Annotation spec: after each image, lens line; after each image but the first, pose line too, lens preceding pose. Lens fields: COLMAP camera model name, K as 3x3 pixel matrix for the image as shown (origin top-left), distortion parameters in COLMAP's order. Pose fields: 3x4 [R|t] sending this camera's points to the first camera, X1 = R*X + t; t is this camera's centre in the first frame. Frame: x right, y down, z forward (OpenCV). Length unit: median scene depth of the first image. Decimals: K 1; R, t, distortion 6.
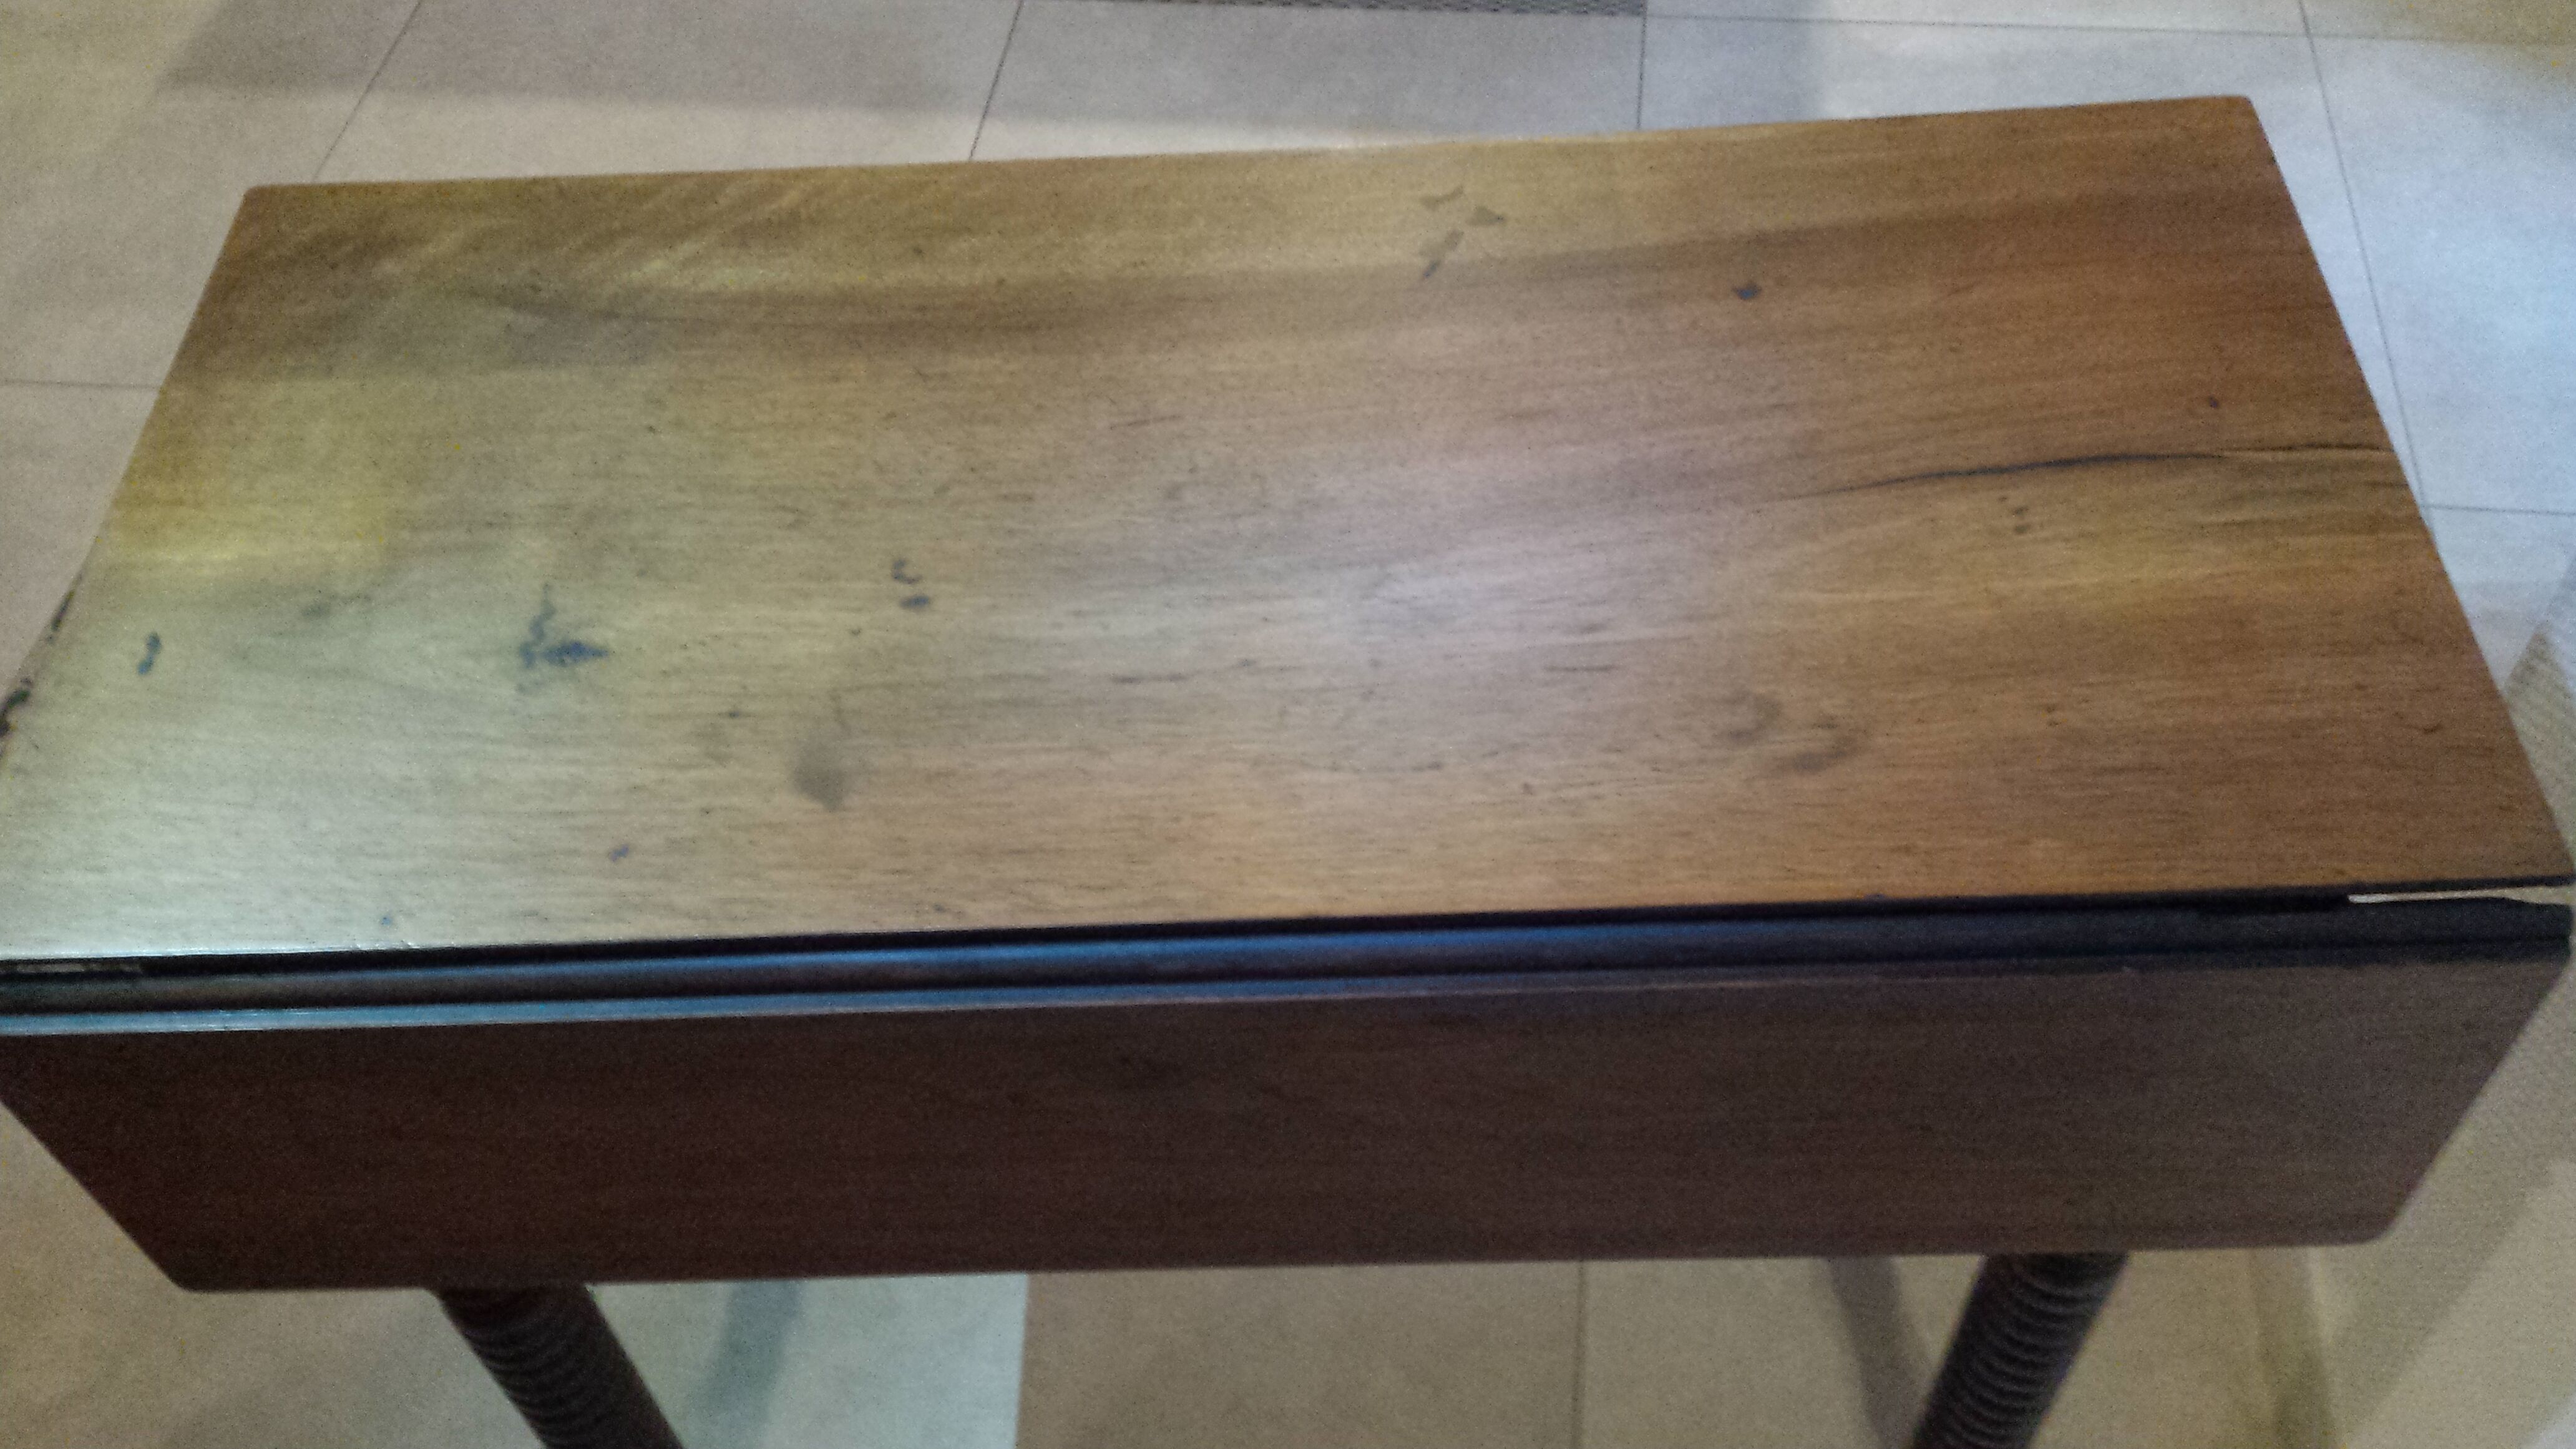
lens RADIAL K [[2323.3, 0, 1292.0], [0, 2323.3, 719.6], [0, 0, 1]] dist [0.143975, -0.329356]
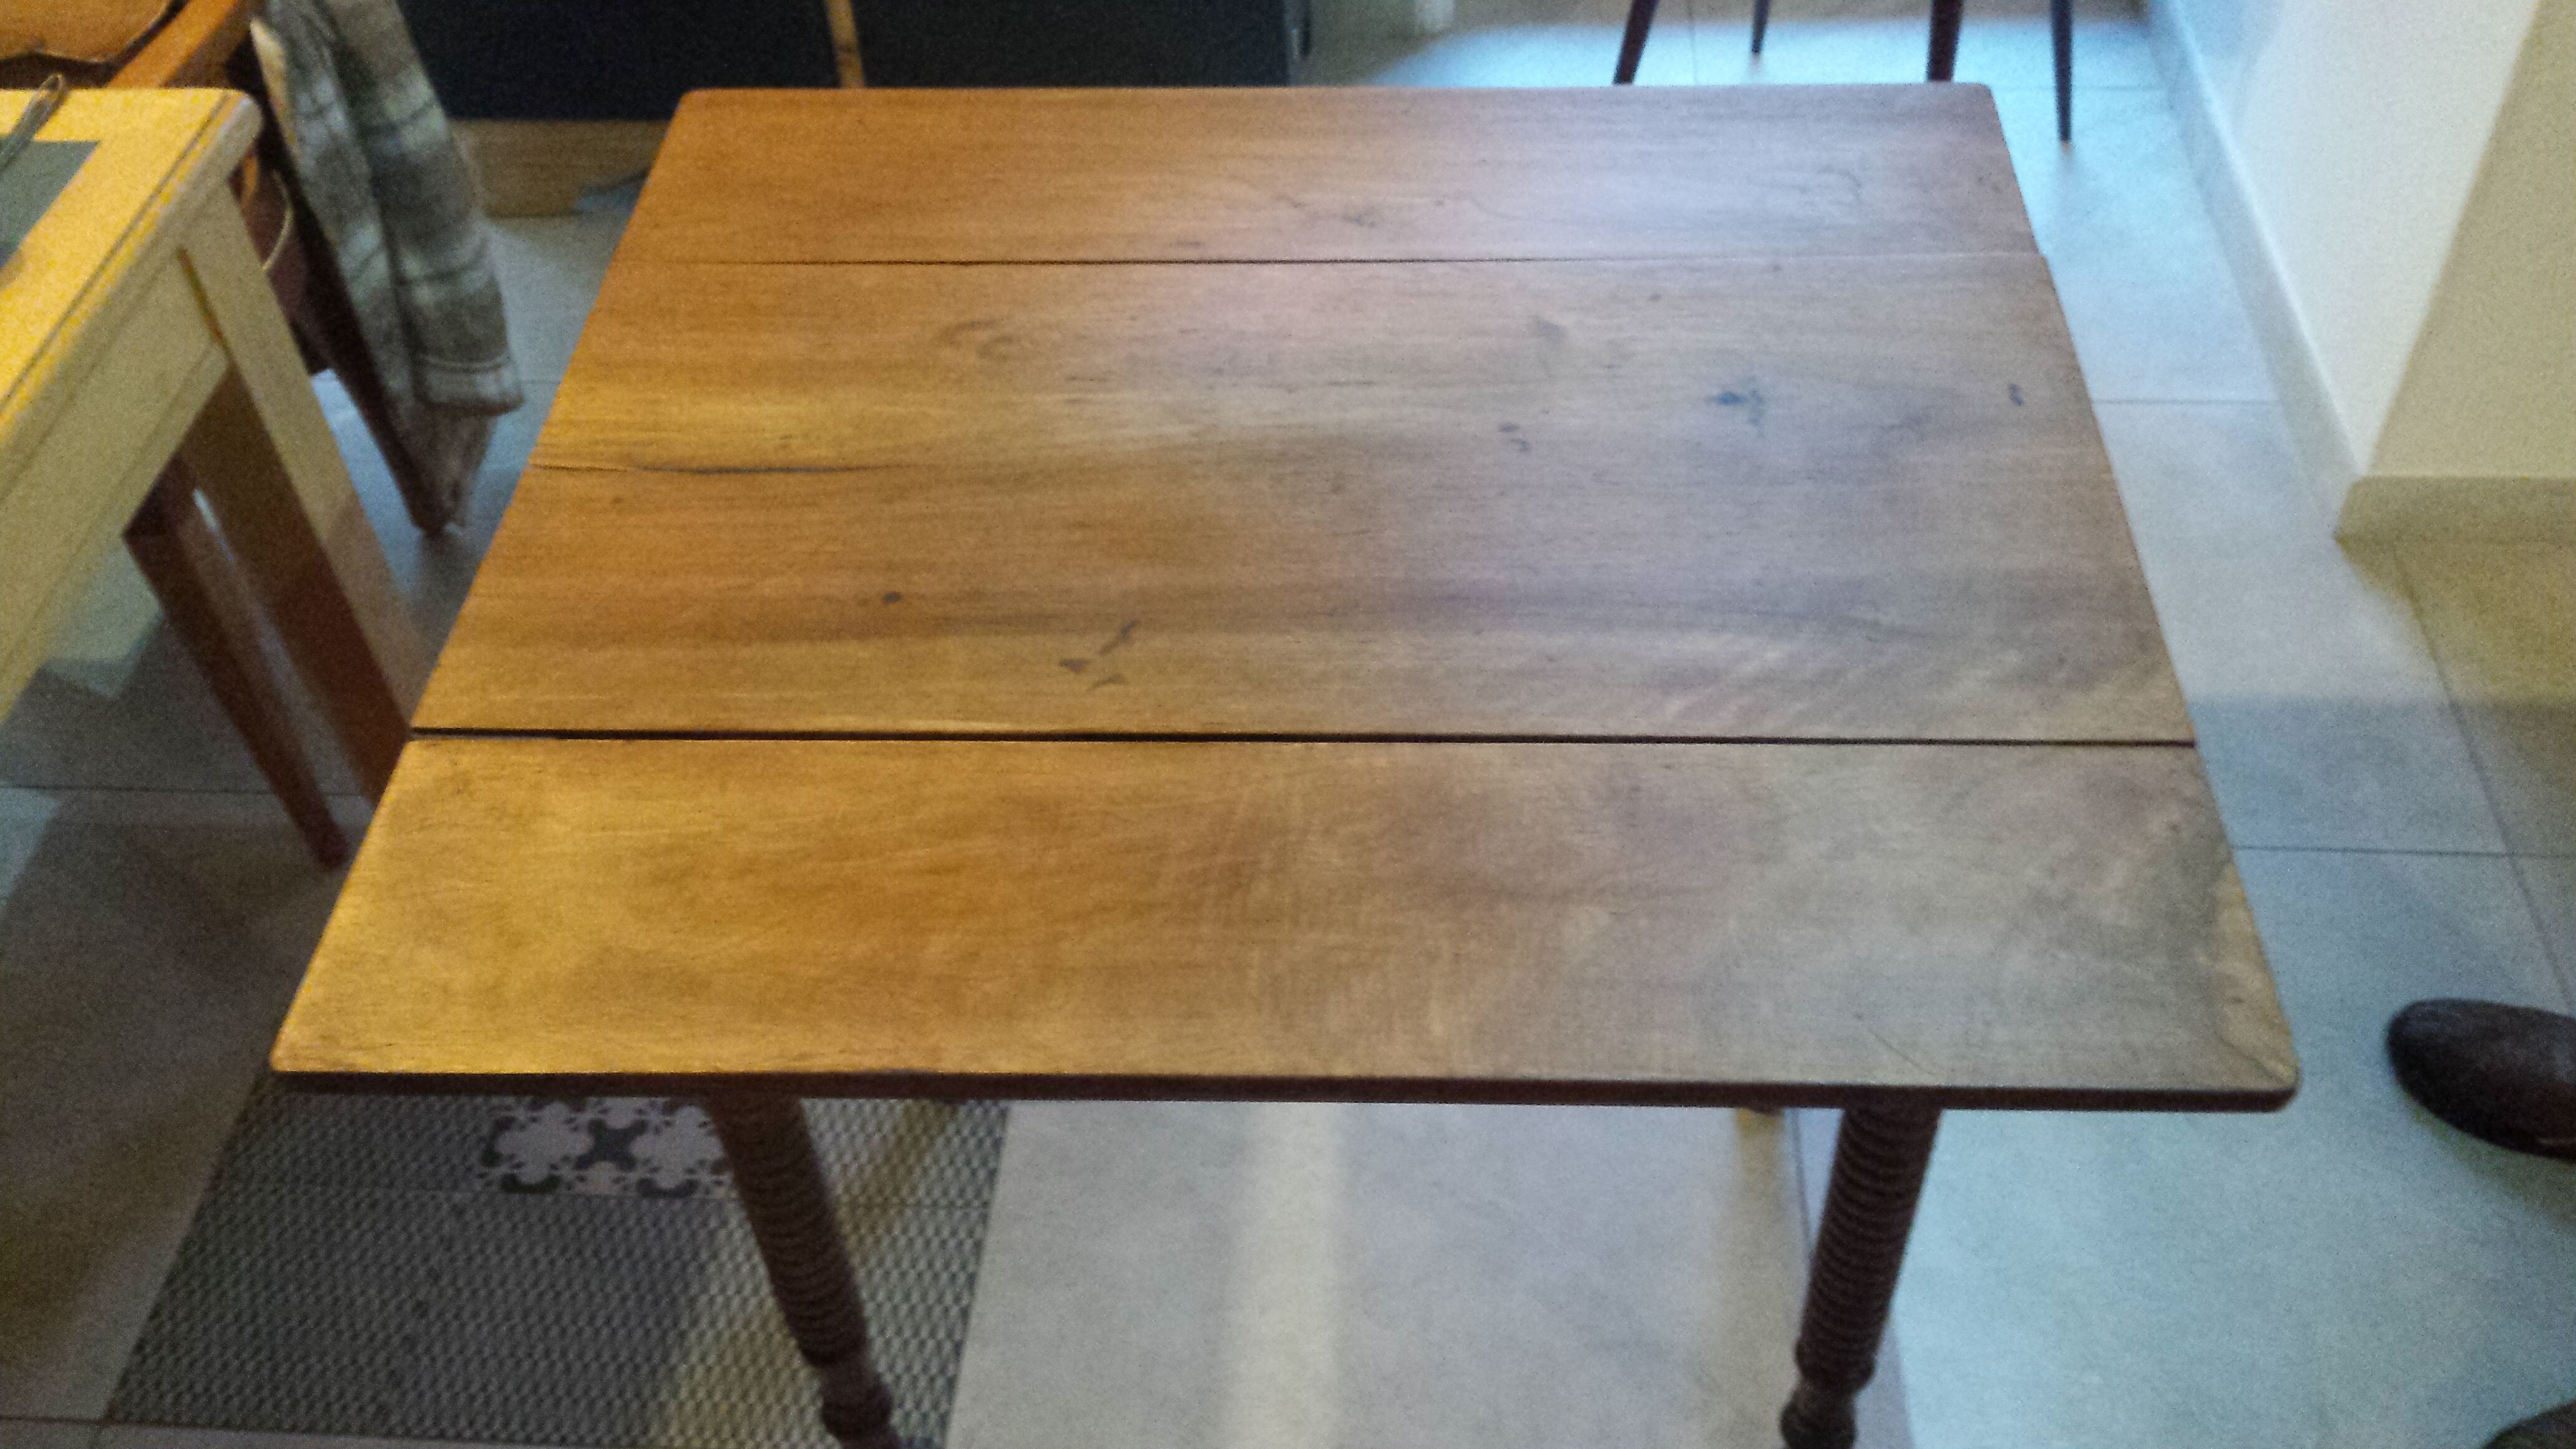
lens RADIAL K [[2323.3, 0, 1292.0], [0, 2323.3, 719.6], [0, 0, 1]] dist [0.143975, -0.329356]
pose [[-0.994133, 0.032830, 0.103059, -0.170295], [0.098895, -0.109971, 0.989003, -1.569038], [0.043802, 0.993392, 0.106079, 1.016379]]
